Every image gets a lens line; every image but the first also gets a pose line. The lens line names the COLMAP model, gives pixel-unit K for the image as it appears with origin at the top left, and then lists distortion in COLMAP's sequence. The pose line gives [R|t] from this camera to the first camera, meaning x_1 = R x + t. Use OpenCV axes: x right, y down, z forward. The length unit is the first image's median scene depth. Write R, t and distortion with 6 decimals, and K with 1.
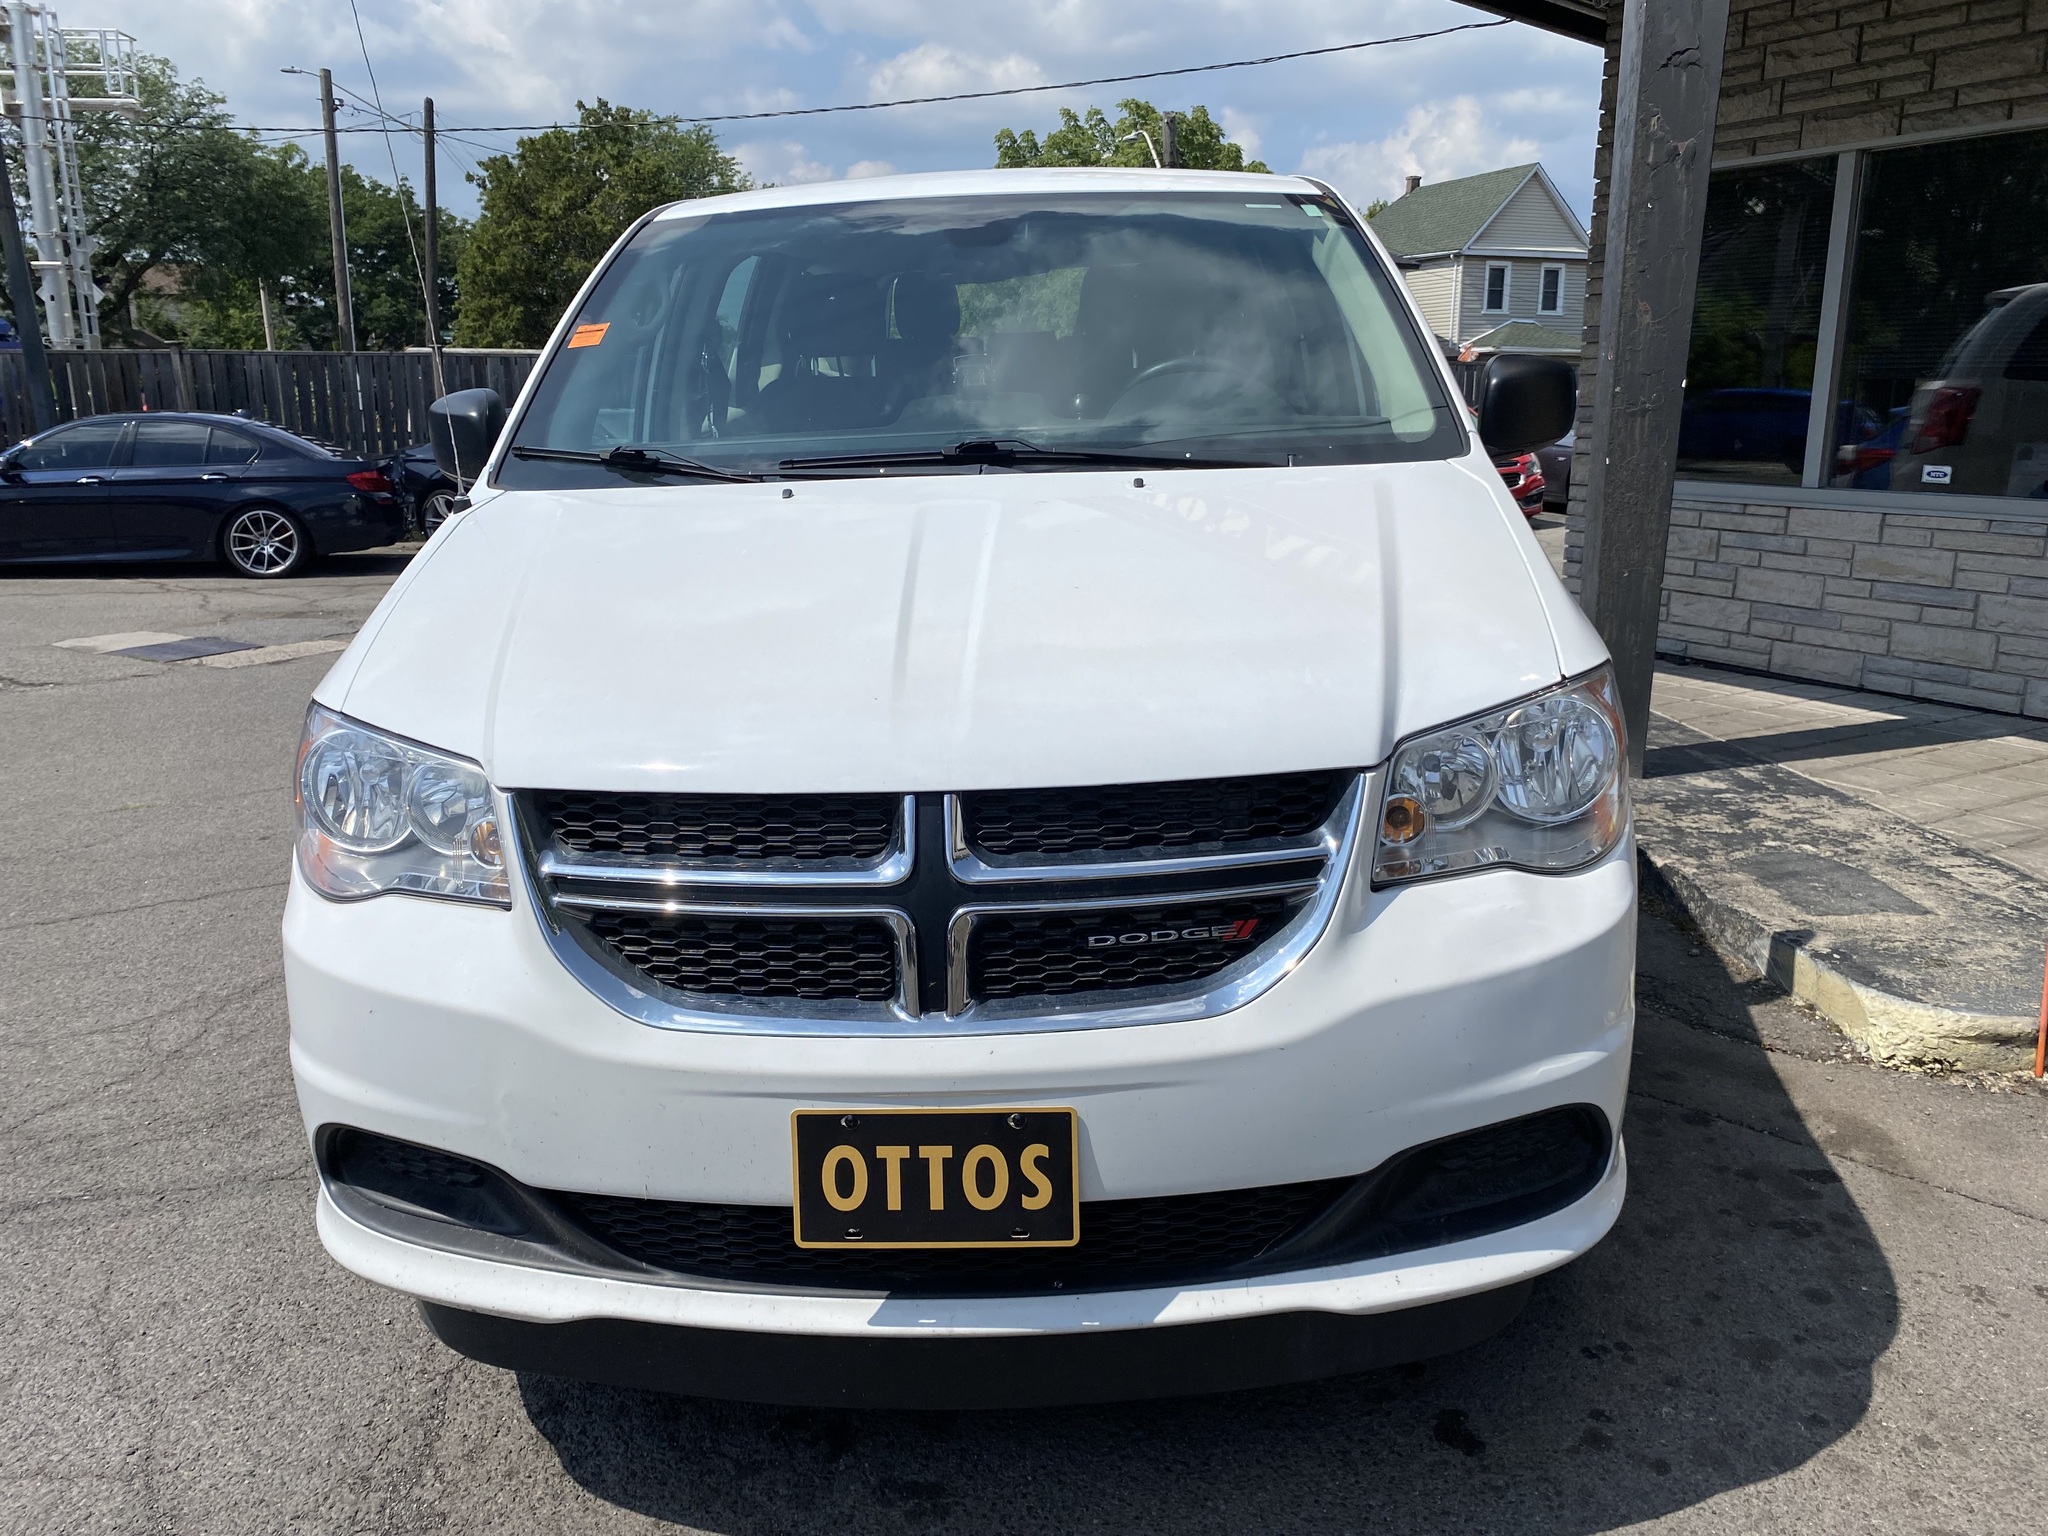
lens RADIAL K [[1562.0, 0, 1003.0], [0, 1562.0, 774.2], [0, 0, 1]] dist [-0.003540, 0.002904]
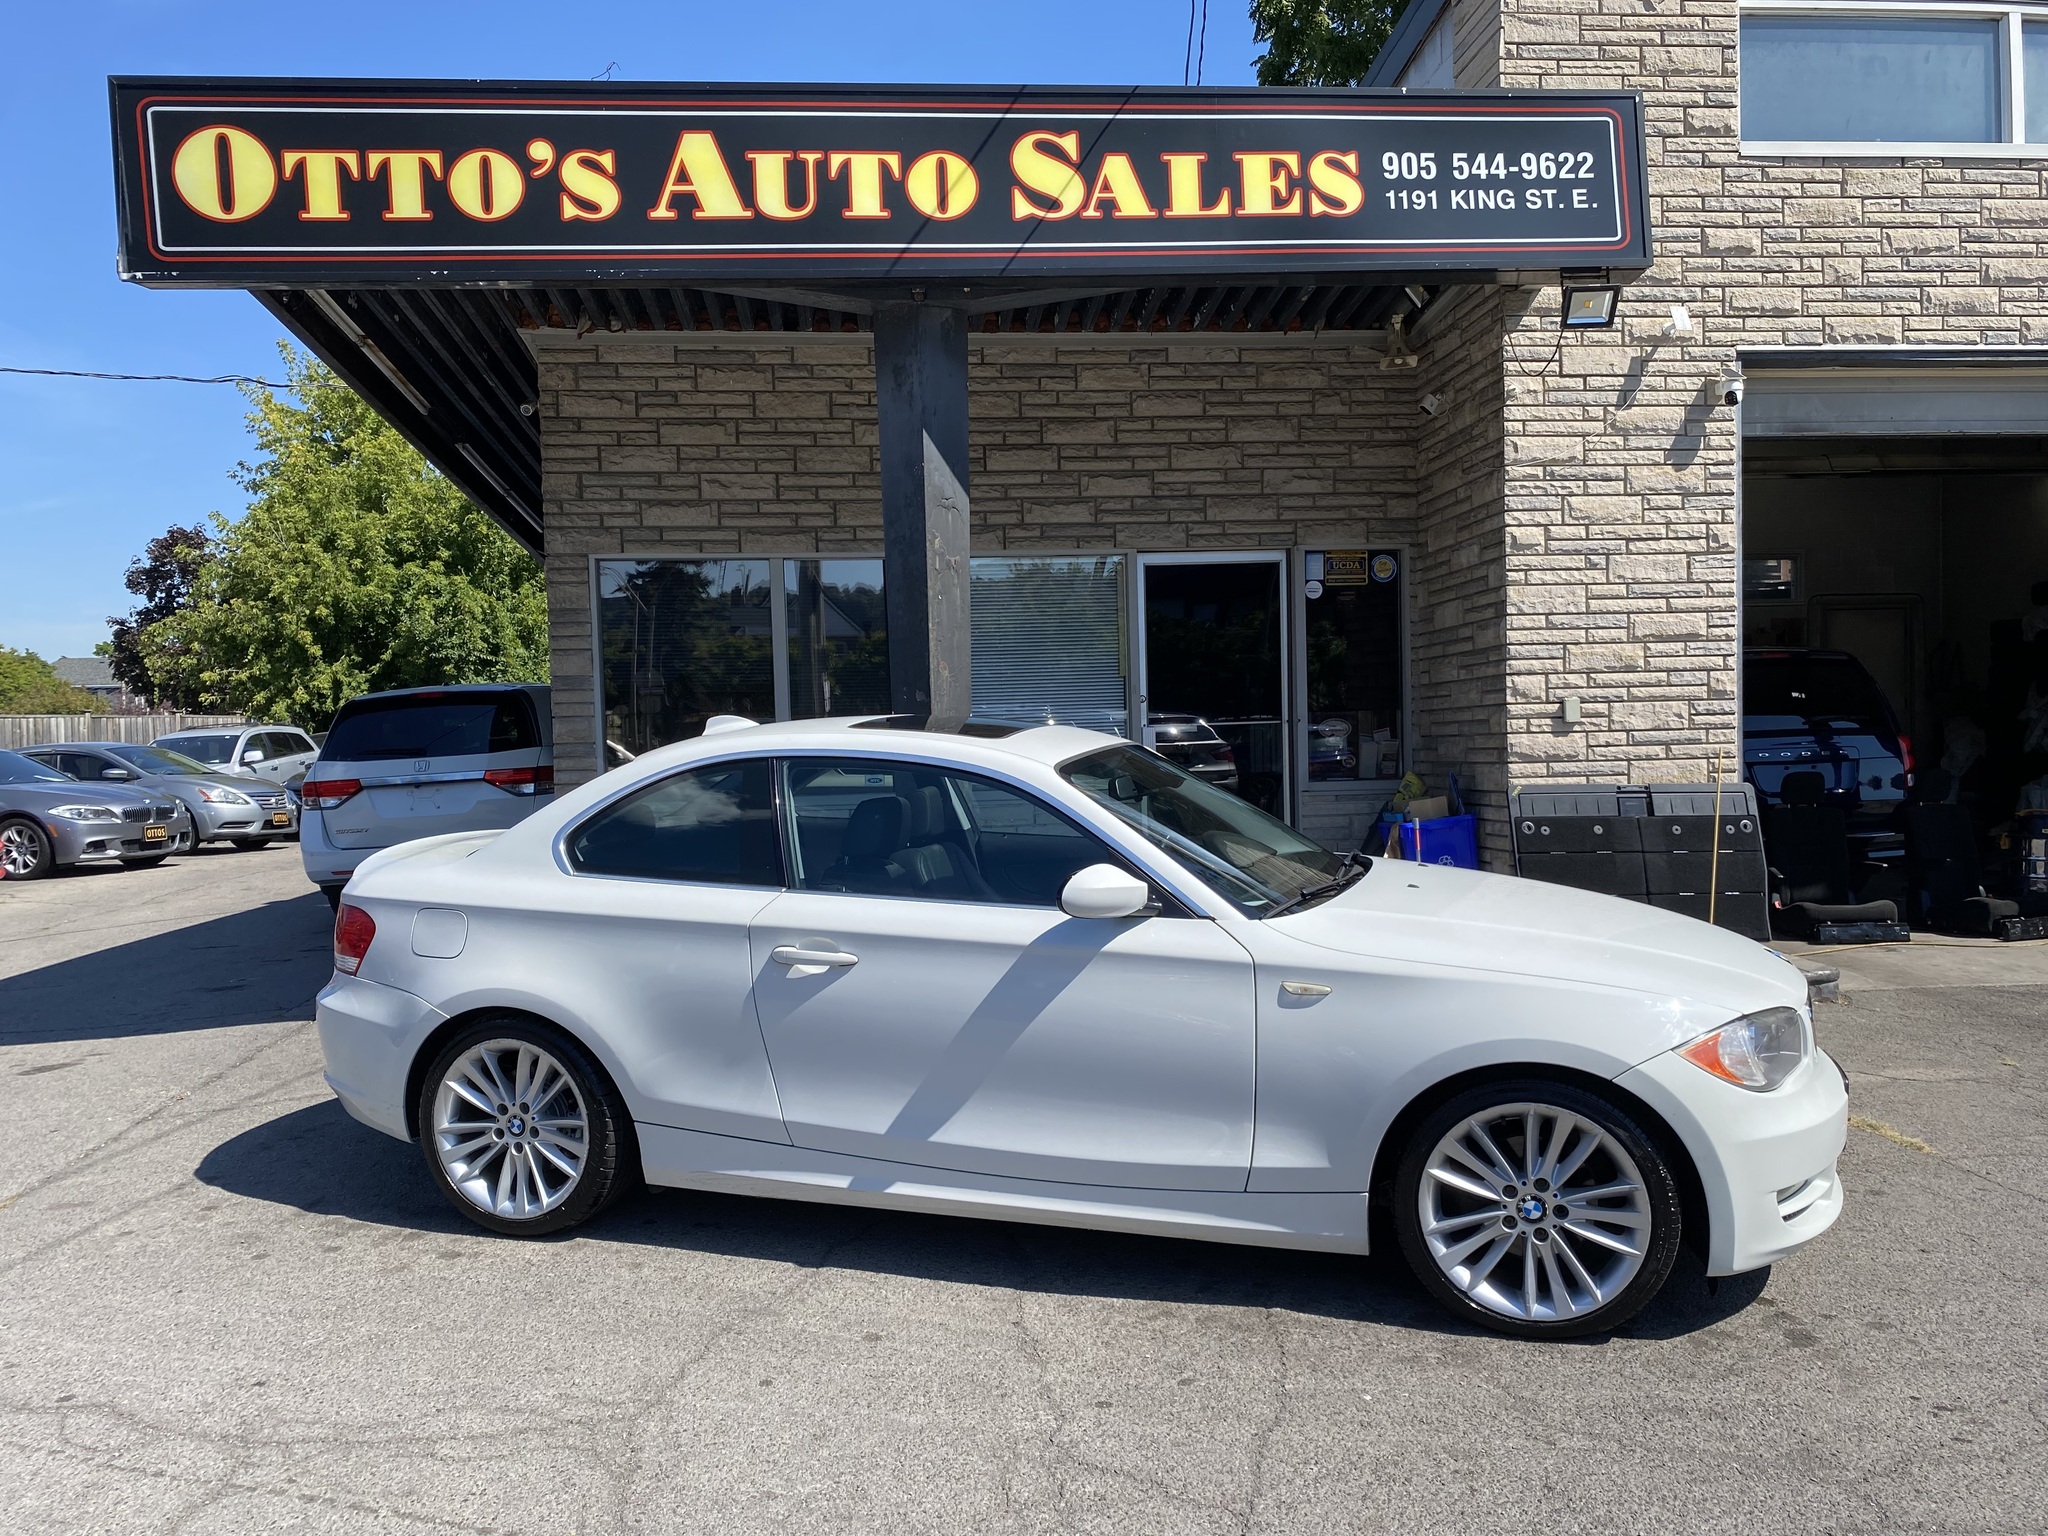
lens RADIAL K [[1547.2, 0, 1013.3], [0, 1547.2, 789.9], [0, 0, 1]] dist [0.068529, -0.053938]
pose [[0.416446, -0.049272, 0.907824, -0.629620], [0.236409, 0.970050, -0.055798, -0.072272], [-0.877886, 0.237854, 0.415622, 0.289239]]
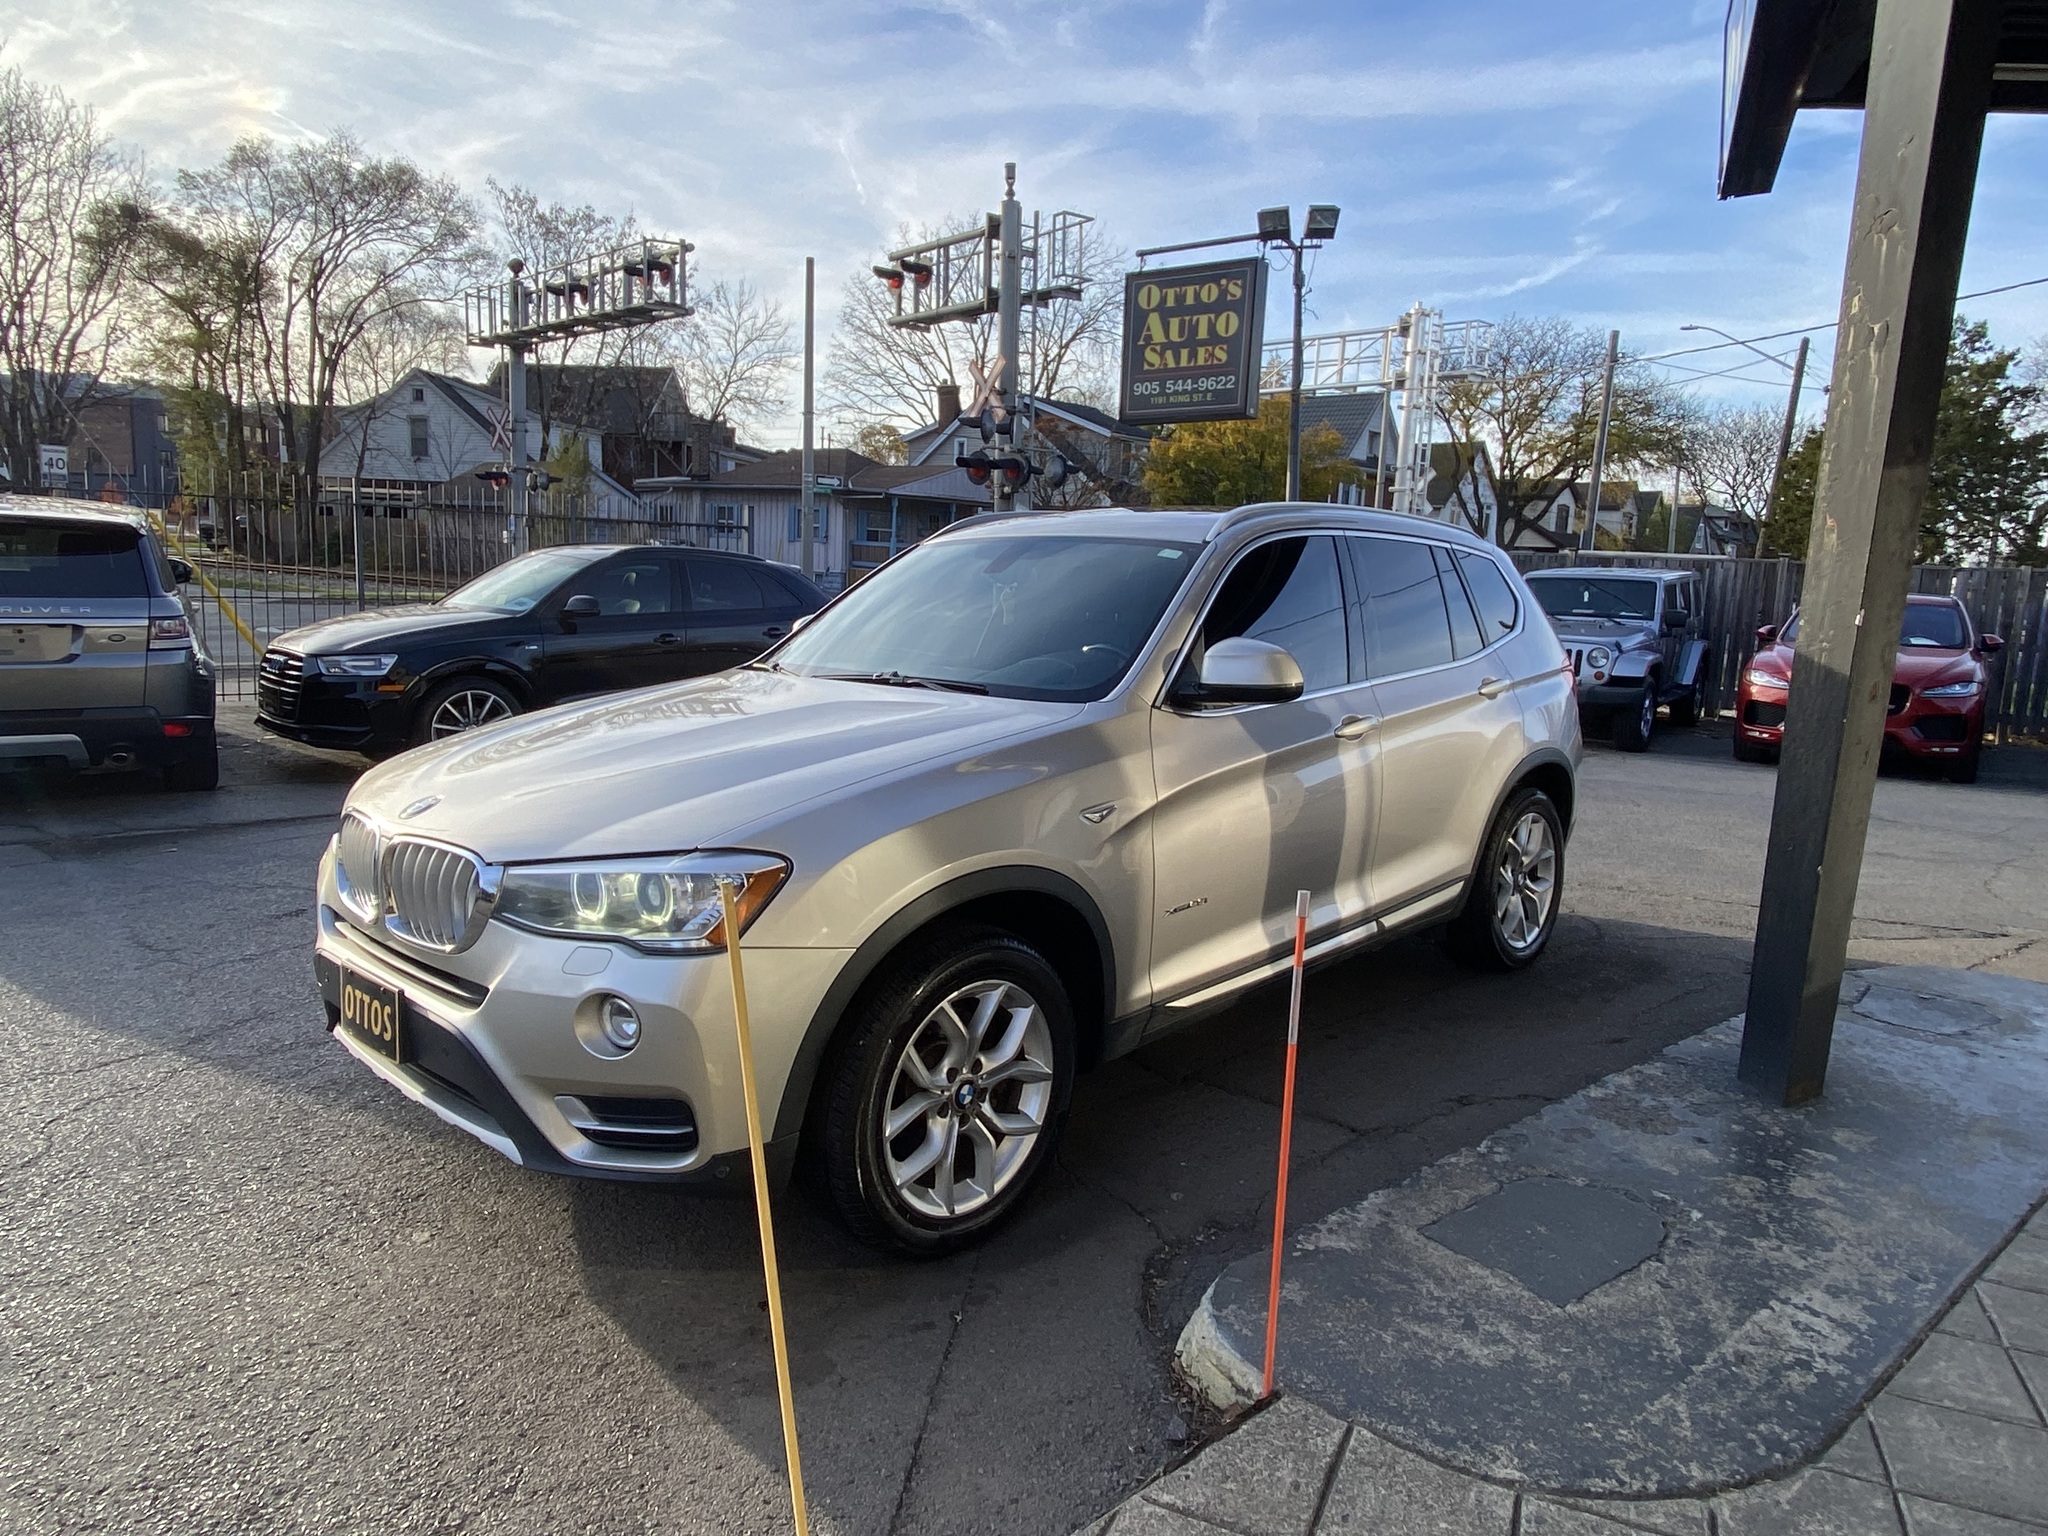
lens RADIAL K [[1281.5, 0, 1024.0], [0, 1281.5, 768.0], [0, 0, 1]] dist [0.052997, -0.066367]
pose [[0.598624, 0.156110, -0.785671, 0.526556], [-0.232976, 0.972356, 0.015694, -0.066967], [0.766402, 0.173648, 0.618446, 0.213160]]
